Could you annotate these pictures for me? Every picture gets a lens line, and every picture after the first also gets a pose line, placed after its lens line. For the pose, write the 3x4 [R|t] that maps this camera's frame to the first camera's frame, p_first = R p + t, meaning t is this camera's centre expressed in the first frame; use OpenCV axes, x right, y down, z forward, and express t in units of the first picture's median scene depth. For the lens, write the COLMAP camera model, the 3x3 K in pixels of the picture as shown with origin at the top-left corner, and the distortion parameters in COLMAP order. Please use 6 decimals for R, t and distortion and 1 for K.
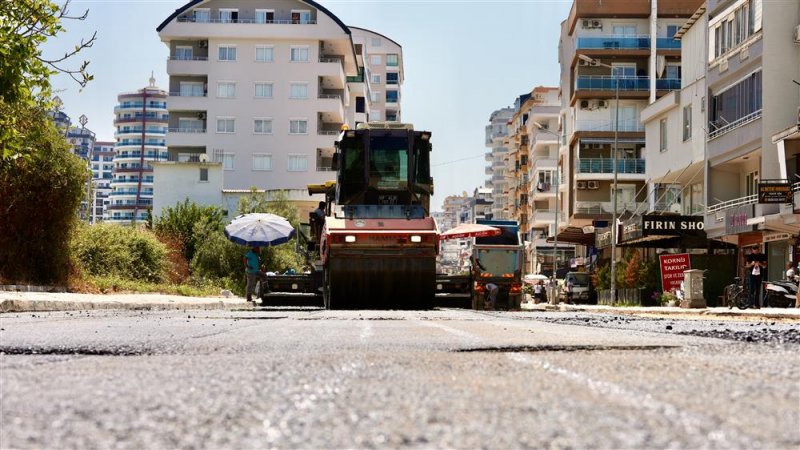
lens RADIAL K [[1570.5, 0, 400.0], [0, 1570.5, 225.0], [0, 0, 1]] dist [0.030329, 0.096994]
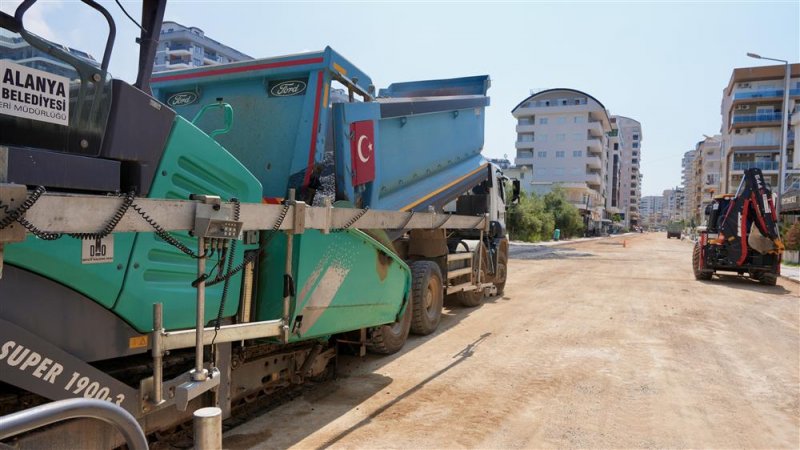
lens RADIAL K [[538.9, 0, 400.0], [0, 538.9, 225.0], [0, 0, 1]] dist [0.003984, 0.002751]
pose [[0.909290, 0.021402, -0.415613, 0.026571], [-0.003200, 0.999007, 0.044441, 0.002260], [0.416151, -0.039080, 0.908455, 0.283848]]
